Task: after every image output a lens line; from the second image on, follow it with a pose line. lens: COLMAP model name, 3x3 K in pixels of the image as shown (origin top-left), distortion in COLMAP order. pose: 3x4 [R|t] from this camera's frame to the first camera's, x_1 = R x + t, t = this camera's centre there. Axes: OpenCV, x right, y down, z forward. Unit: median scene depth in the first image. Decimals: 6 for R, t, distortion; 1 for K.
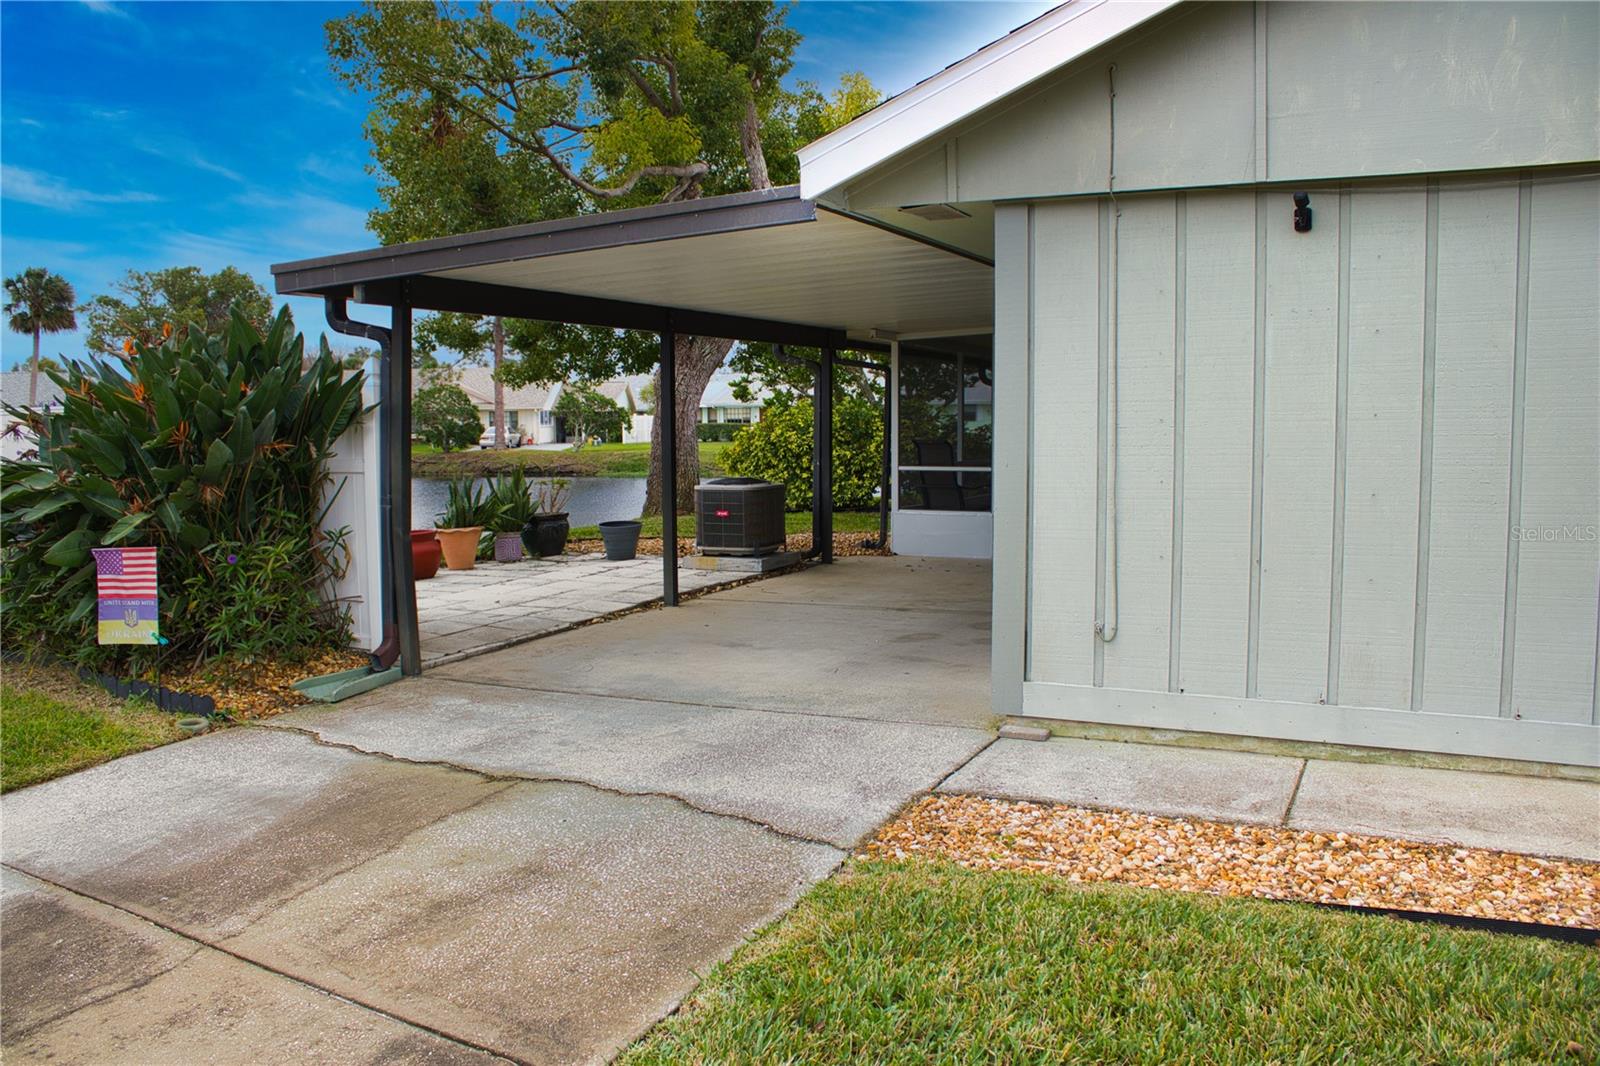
lens RADIAL K [[1335.4, 0, 800.0], [0, 1335.4, 533.0], [0, 0, 1]] dist [-0.165800, 0.142159]
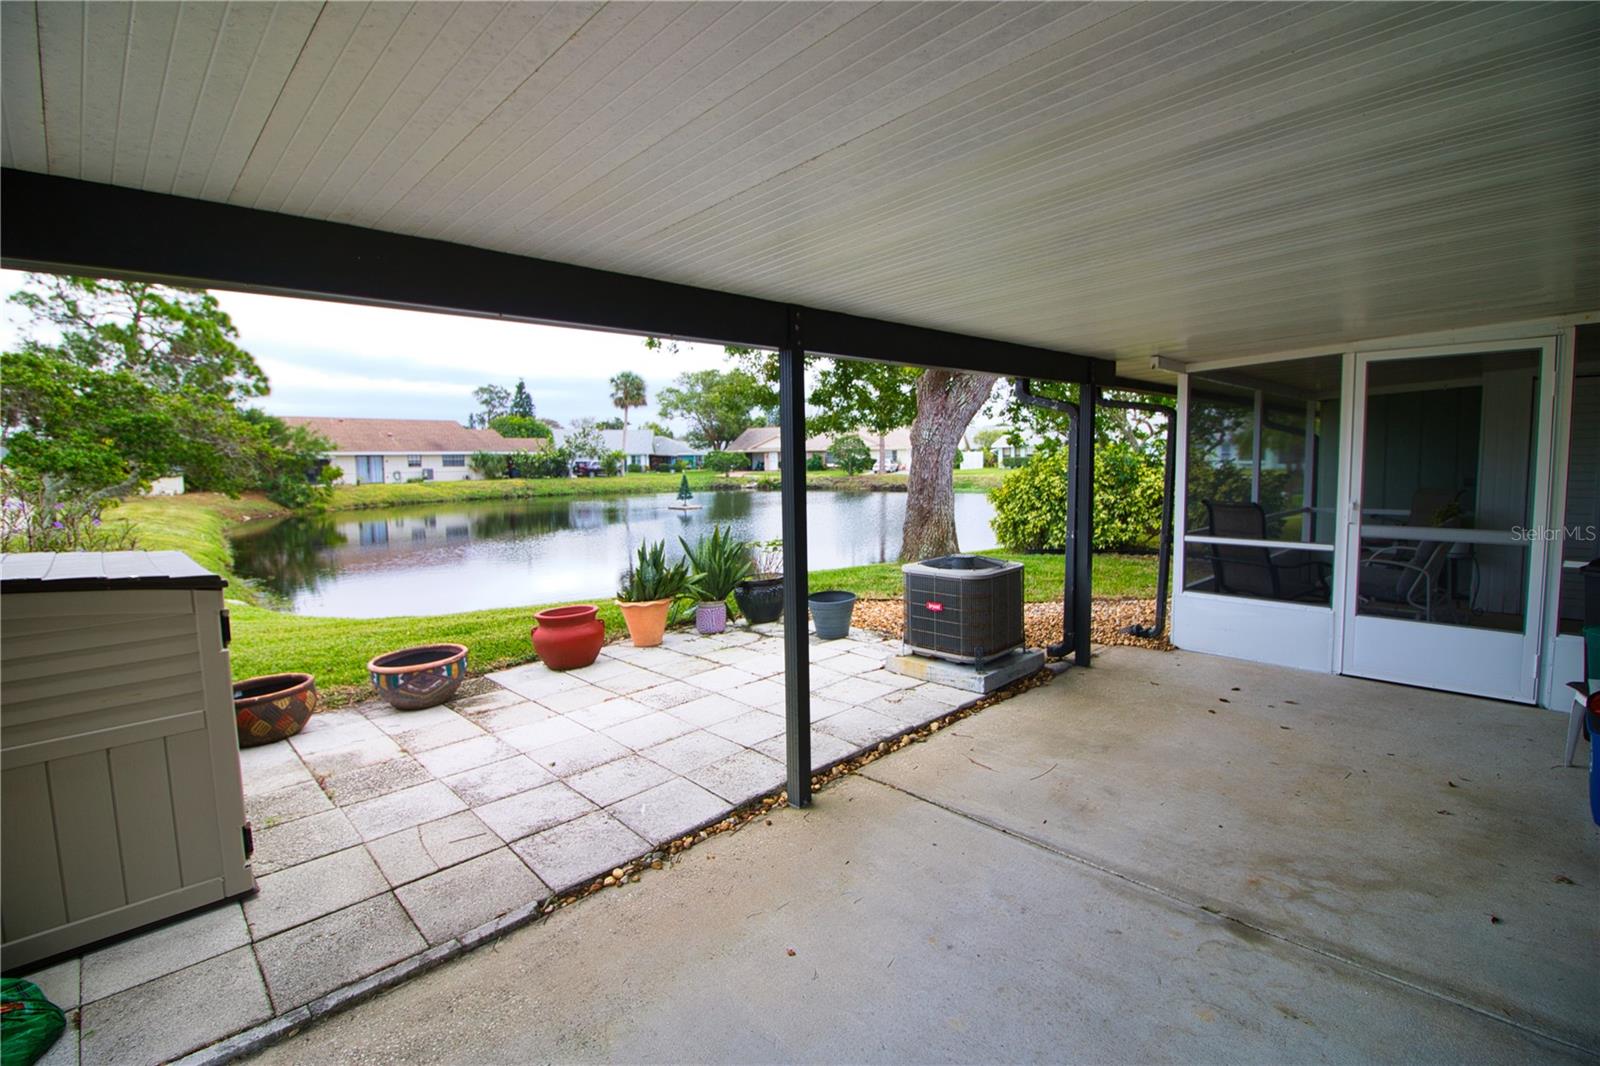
lens RADIAL K [[737.7, 0, 809.1], [0, 737.7, 514.8], [0, 0, 1]] dist [-0.004695, -0.010660]
pose [[0.939602, 0.018377, -0.341775, 0.010972], [-0.018891, 0.999820, 0.001825, -0.043104], [0.341747, 0.004742, 0.939780, 0.382044]]
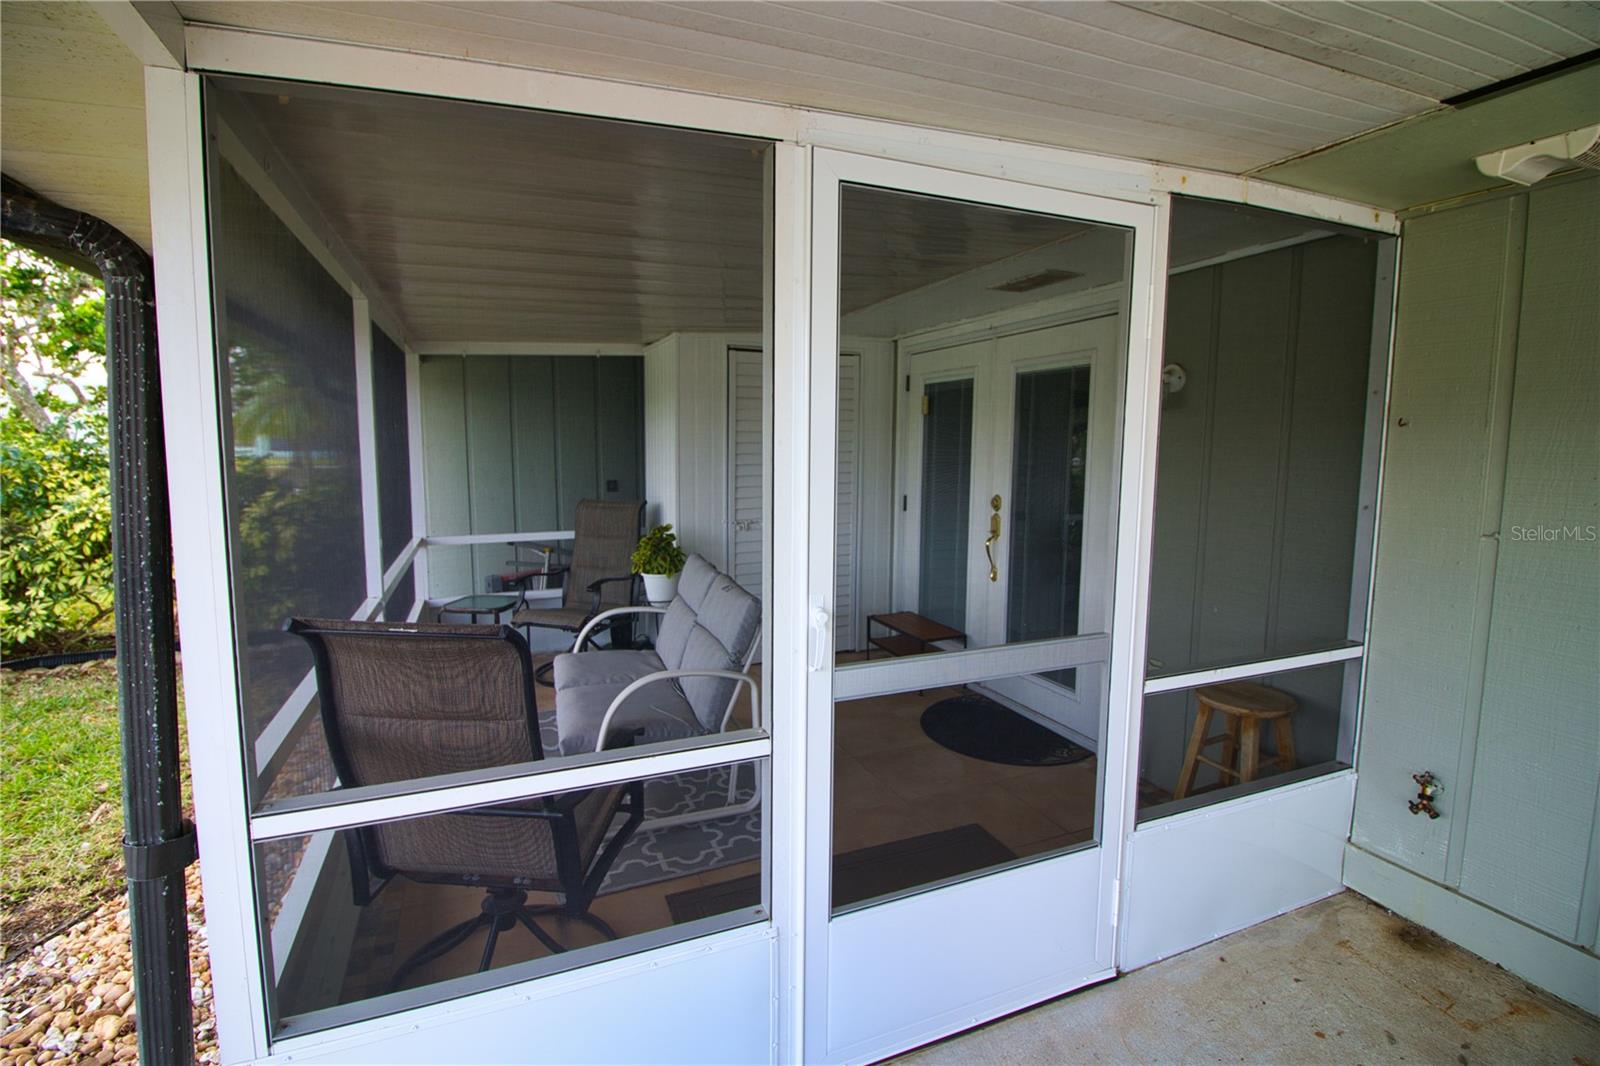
lens RADIAL K [[737.7, 0, 809.1], [0, 737.7, 514.8], [0, 0, 1]] dist [-0.004695, -0.010660]
pose [[0.653723, -0.064944, 0.753942, 0.037941], [0.050141, 0.997838, 0.042476, -0.065986], [-0.755071, 0.010036, 0.655566, 0.641520]]
